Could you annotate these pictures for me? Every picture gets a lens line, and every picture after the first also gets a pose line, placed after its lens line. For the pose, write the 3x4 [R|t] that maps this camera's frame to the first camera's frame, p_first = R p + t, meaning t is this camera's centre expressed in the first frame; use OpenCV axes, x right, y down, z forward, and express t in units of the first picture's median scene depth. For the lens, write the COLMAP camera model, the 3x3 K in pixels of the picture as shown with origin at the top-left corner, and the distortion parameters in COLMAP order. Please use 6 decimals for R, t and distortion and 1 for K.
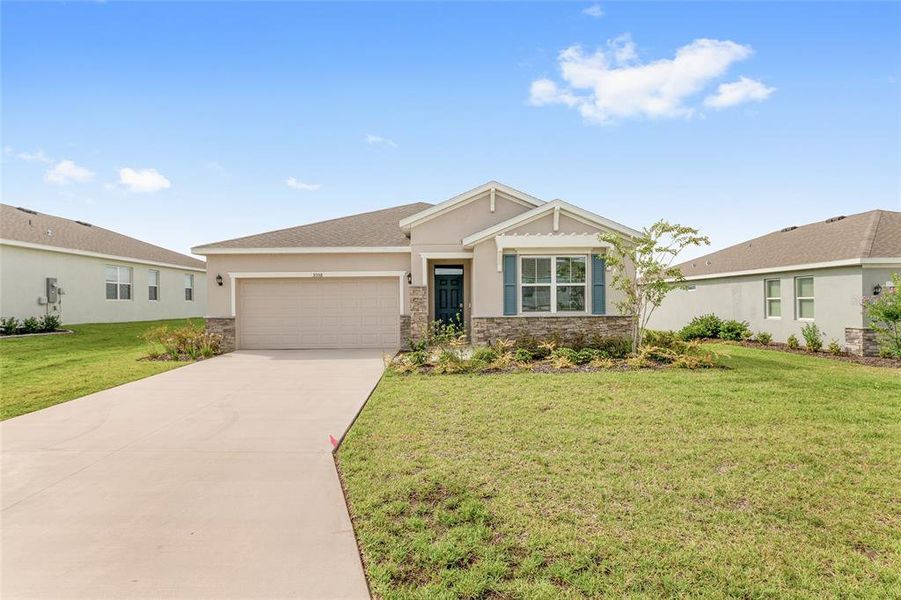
lens RADIAL K [[480.1, 0, 450.5], [0, 480.1, 300.0], [0, 0, 1]] dist [-0.000026, 0.000690]
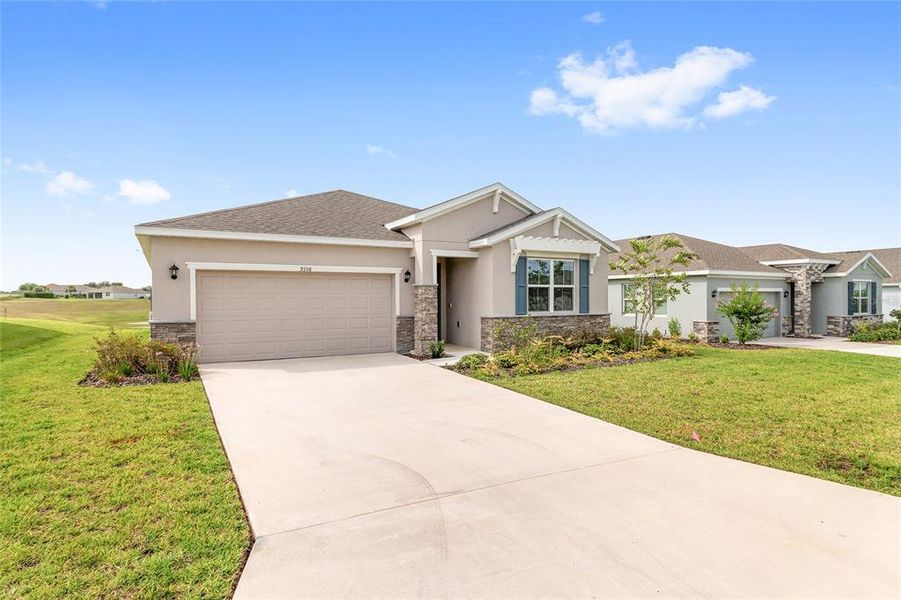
lens RADIAL K [[504.8, 0, 451.7], [0, 504.8, 304.4], [0, 0, 1]] dist [-0.003669, -0.000213]
pose [[0.875005, -0.000278, 0.484114, -0.525673], [-0.006218, 0.999911, 0.011813, -0.002905], [-0.484074, -0.013347, 0.874925, 0.119206]]
